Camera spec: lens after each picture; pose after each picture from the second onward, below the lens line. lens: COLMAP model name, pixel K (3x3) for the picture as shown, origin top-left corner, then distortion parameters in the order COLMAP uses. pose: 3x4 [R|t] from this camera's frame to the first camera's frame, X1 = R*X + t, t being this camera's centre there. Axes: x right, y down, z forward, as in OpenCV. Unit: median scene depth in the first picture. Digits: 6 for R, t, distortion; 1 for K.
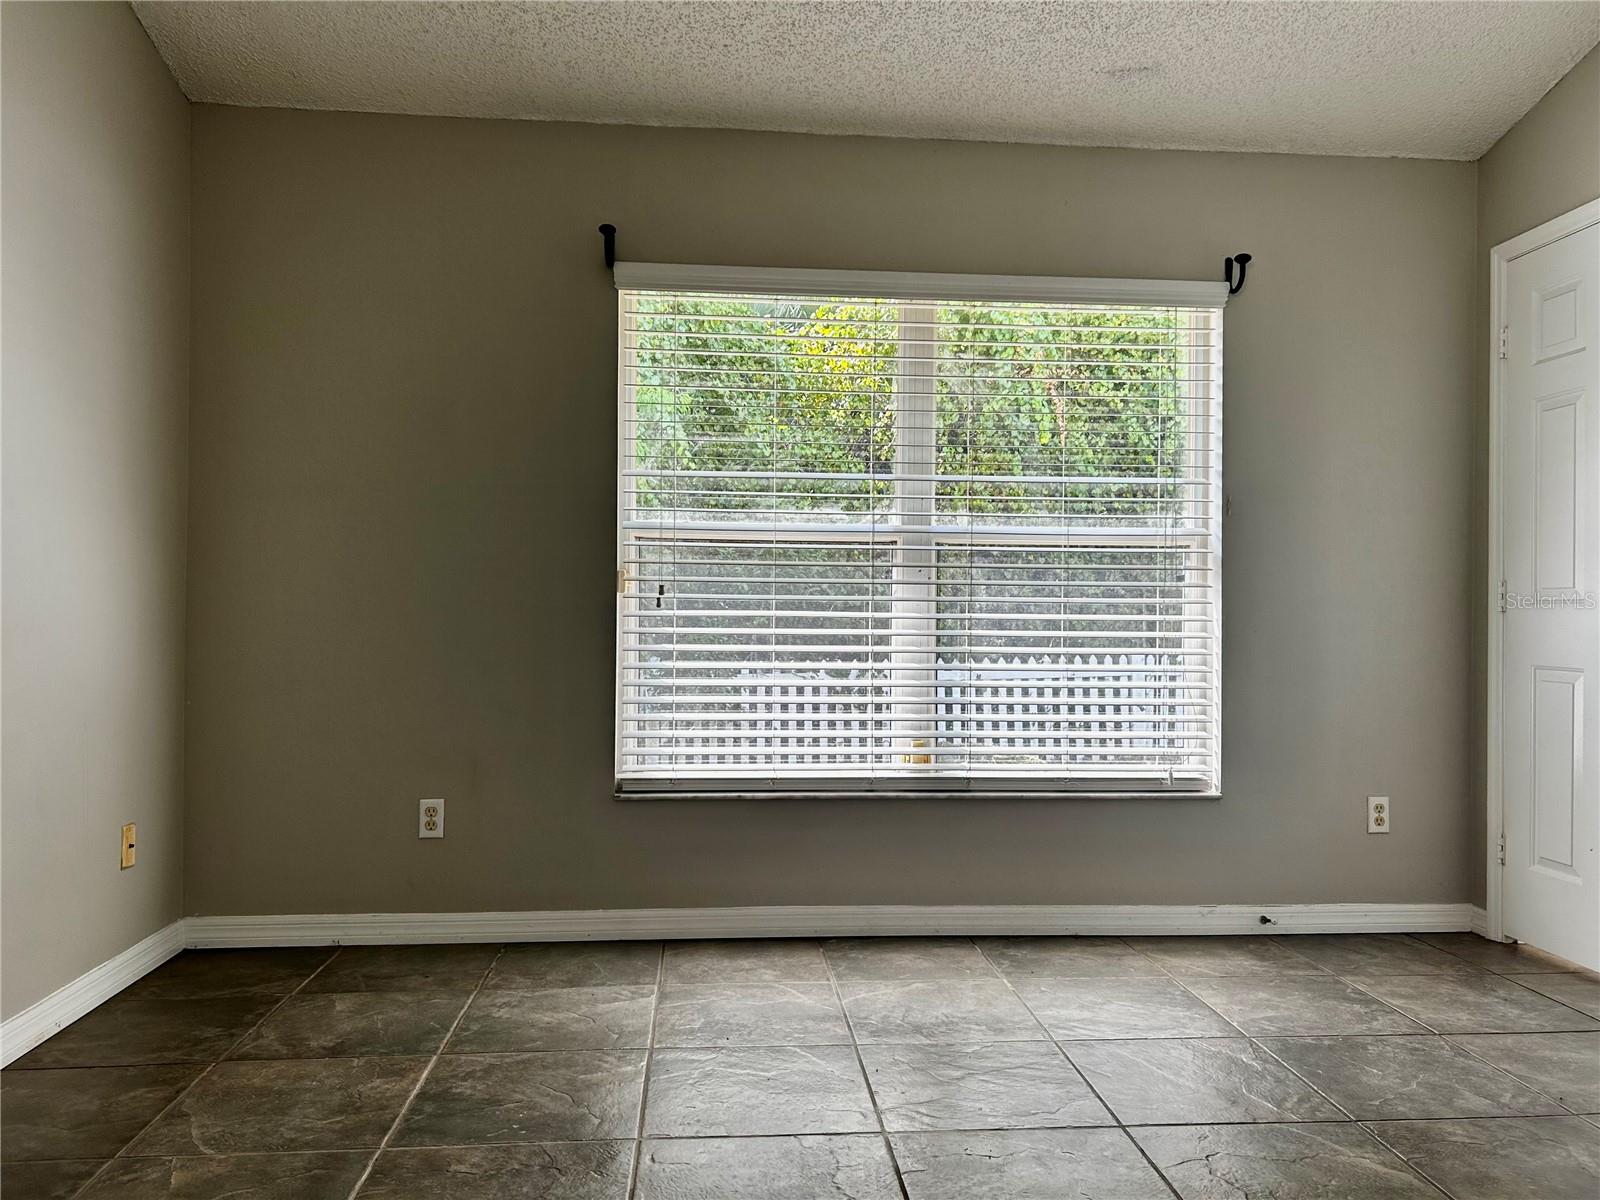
lens RADIAL K [[1211.5, 0, 800.0], [0, 1211.5, 600.0], [0, 0, 1]] dist [0.001553, 0.008799]
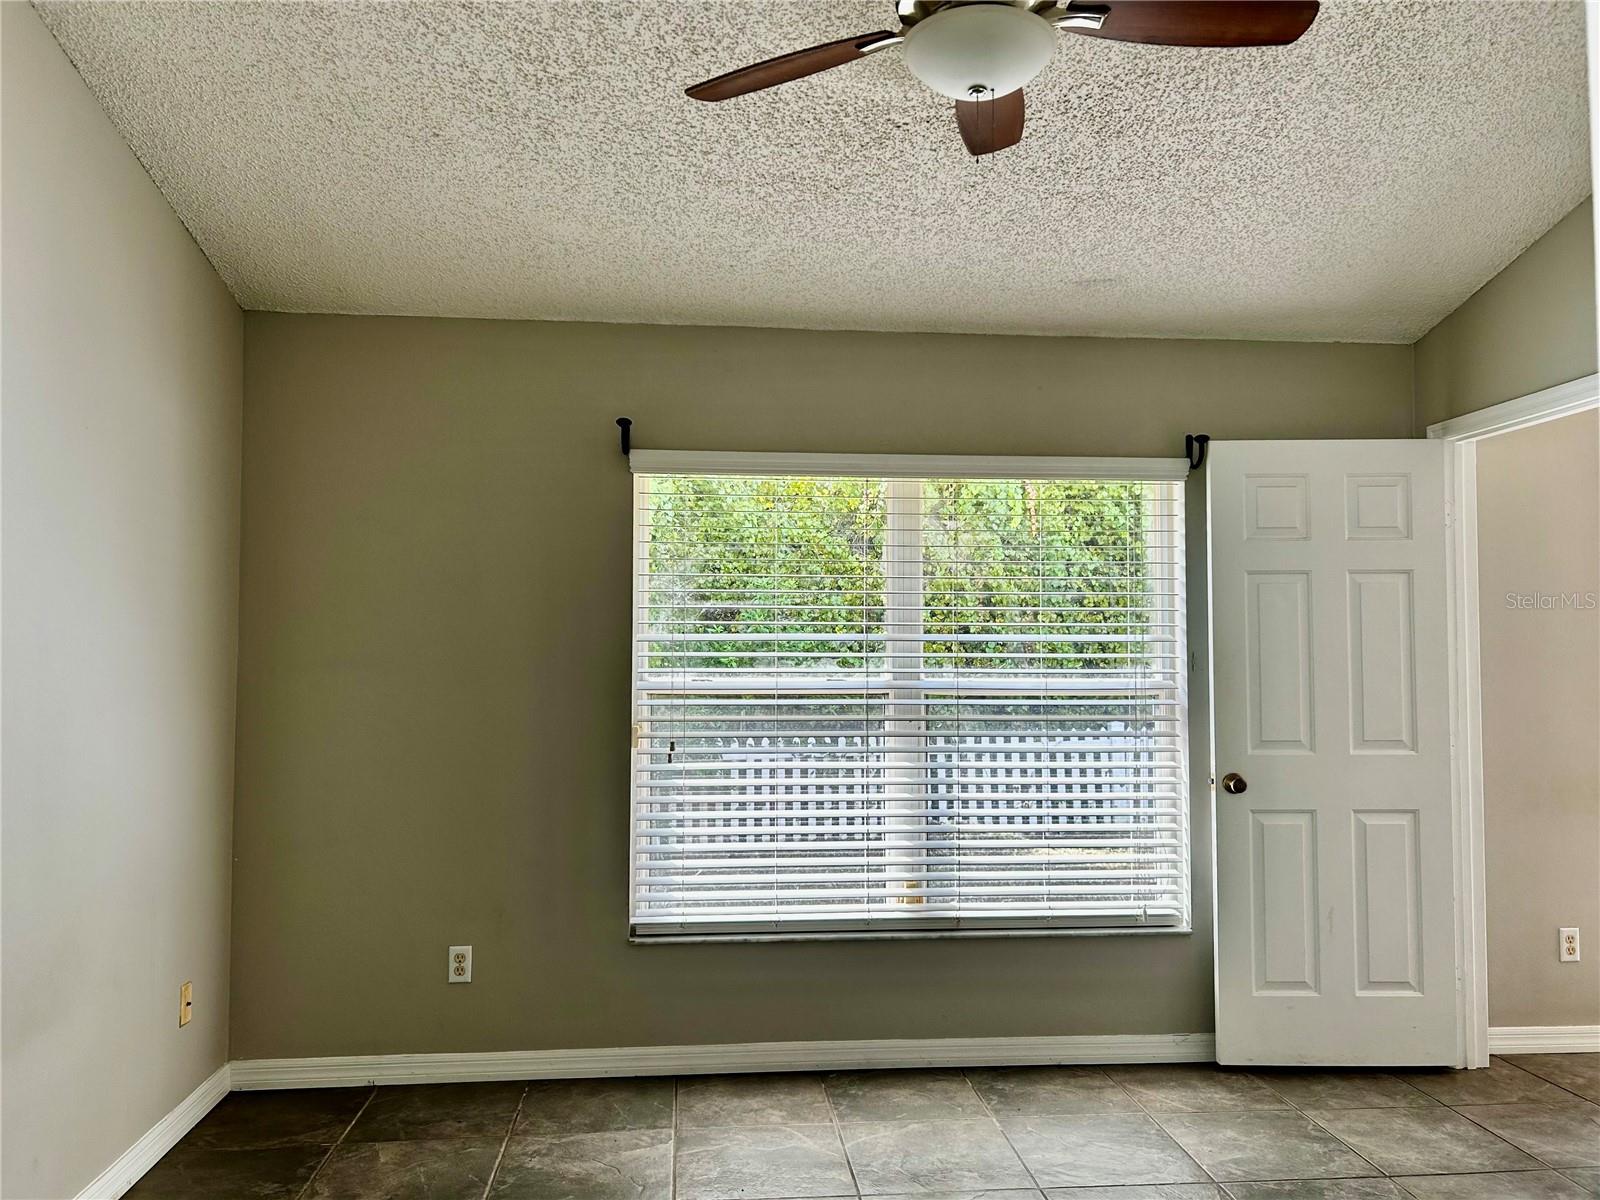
lens RADIAL K [[1210.4, 0, 792.0], [0, 1210.4, 601.5], [0, 0, 1]] dist [0.006290, -0.002974]
pose [[0.999943, -0.006587, 0.008396, -0.017349], [0.006905, 0.999237, -0.038443, -0.106575], [-0.008136, 0.038499, 0.999226, -0.097501]]
